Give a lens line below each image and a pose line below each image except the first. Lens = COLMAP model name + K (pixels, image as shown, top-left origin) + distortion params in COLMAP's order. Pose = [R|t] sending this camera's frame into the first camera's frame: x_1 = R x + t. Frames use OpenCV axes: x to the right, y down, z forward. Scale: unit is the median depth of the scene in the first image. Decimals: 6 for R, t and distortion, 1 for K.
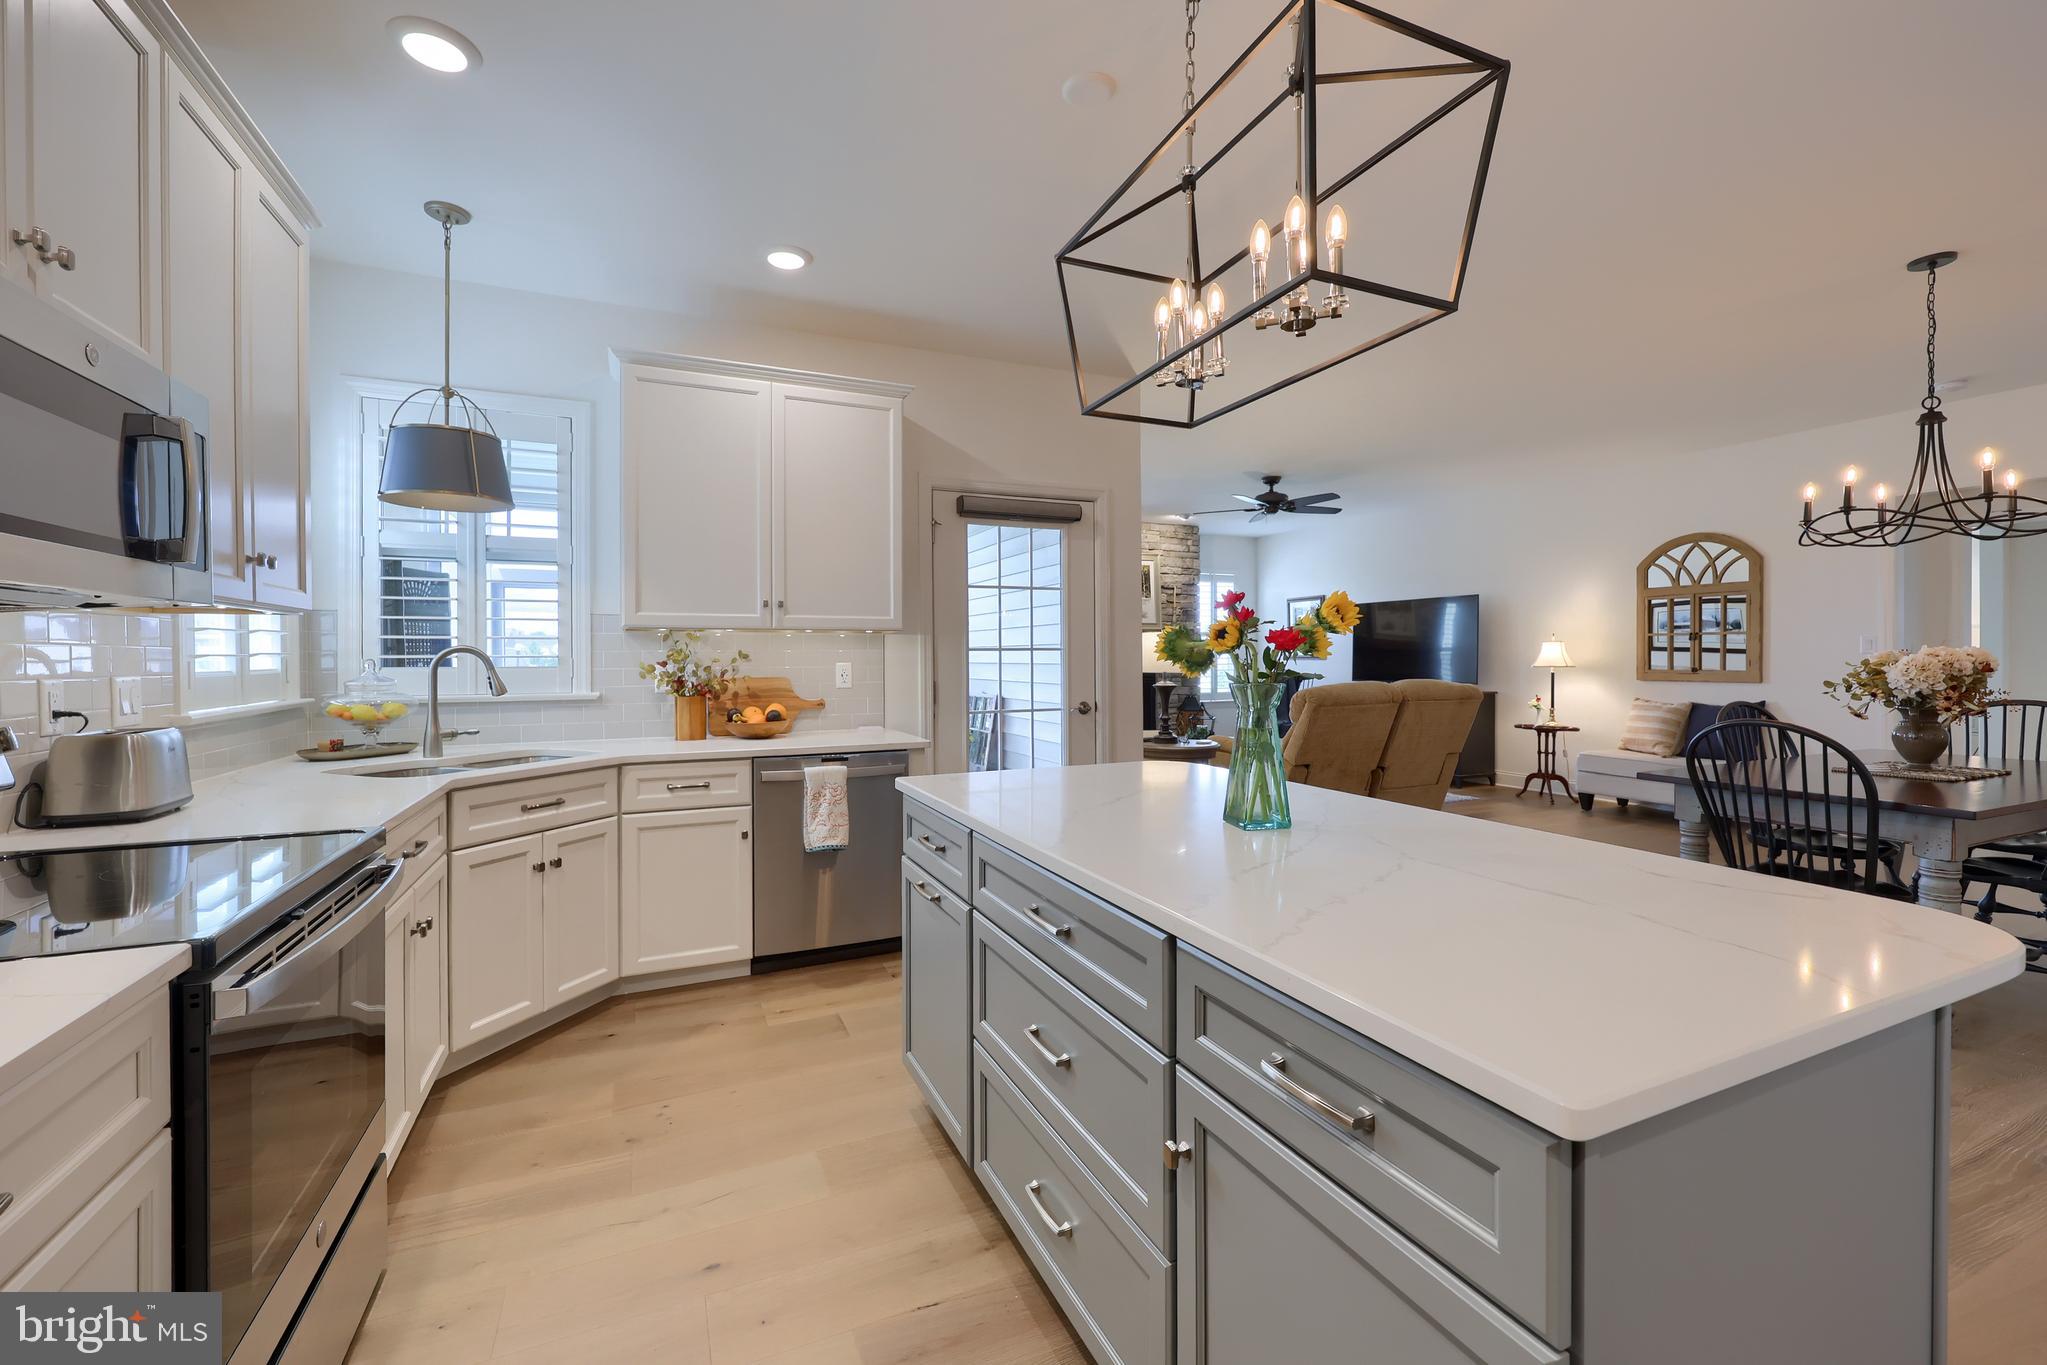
lens RADIAL K [[818.6, 0, 999.5], [0, 818.6, 663.8], [0, 0, 1]] dist [0.000395, 0.000018]
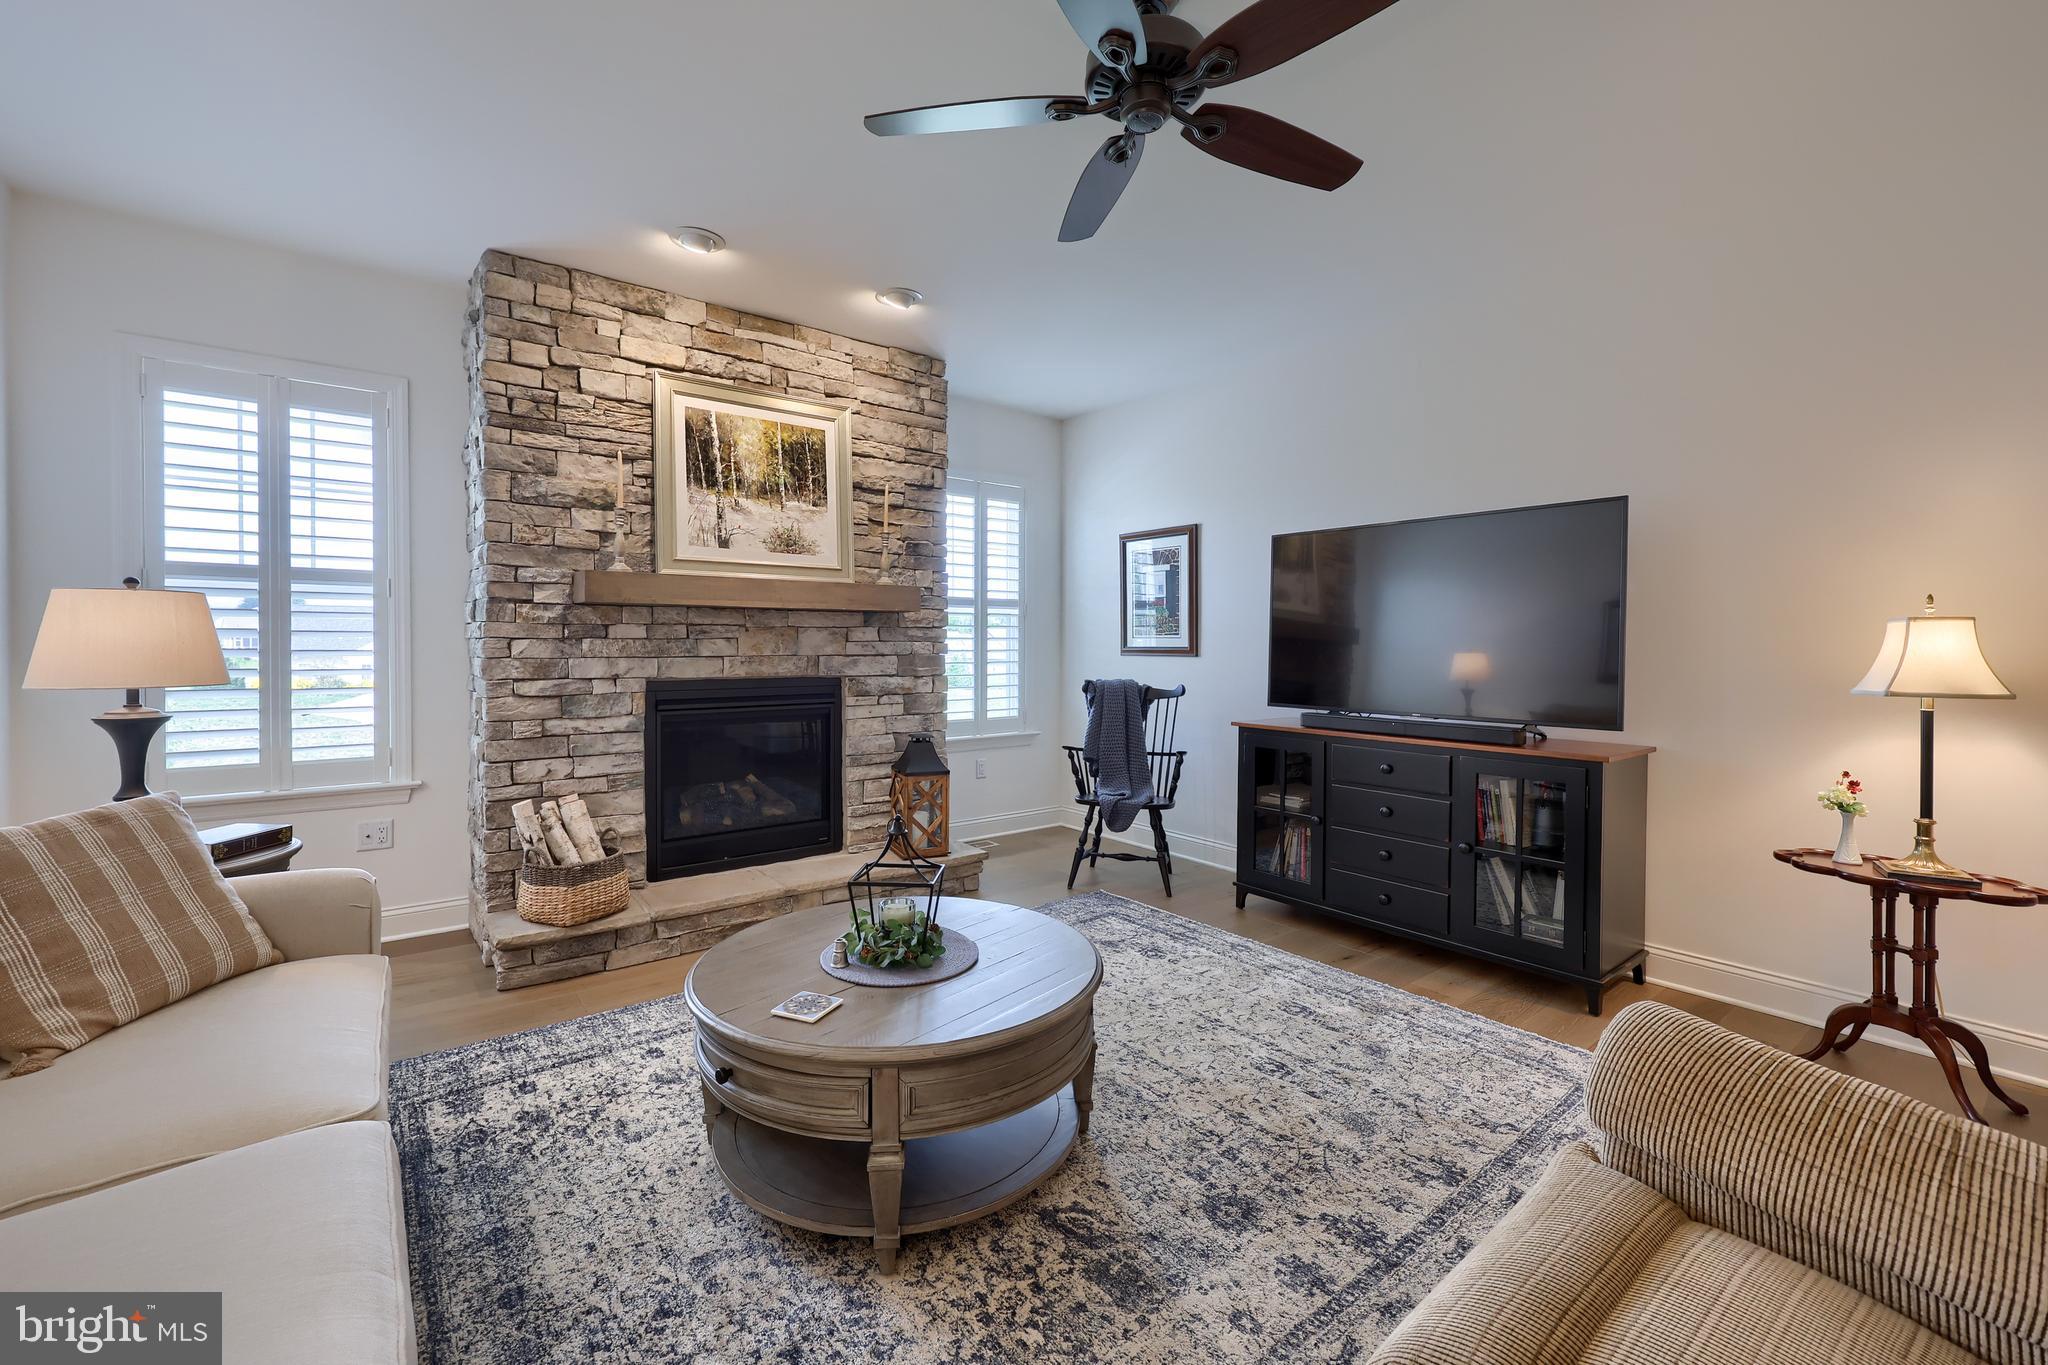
lens RADIAL K [[838.0, 0, 996.6], [0, 838.0, 657.6], [0, 0, 1]] dist [0.000684, -0.000059]
pose [[0.968874, 0.006644, 0.247467, 0.236848], [-0.009620, 0.999895, 0.010816, -0.013053], [-0.247369, -0.012859, 0.968836, 0.814550]]
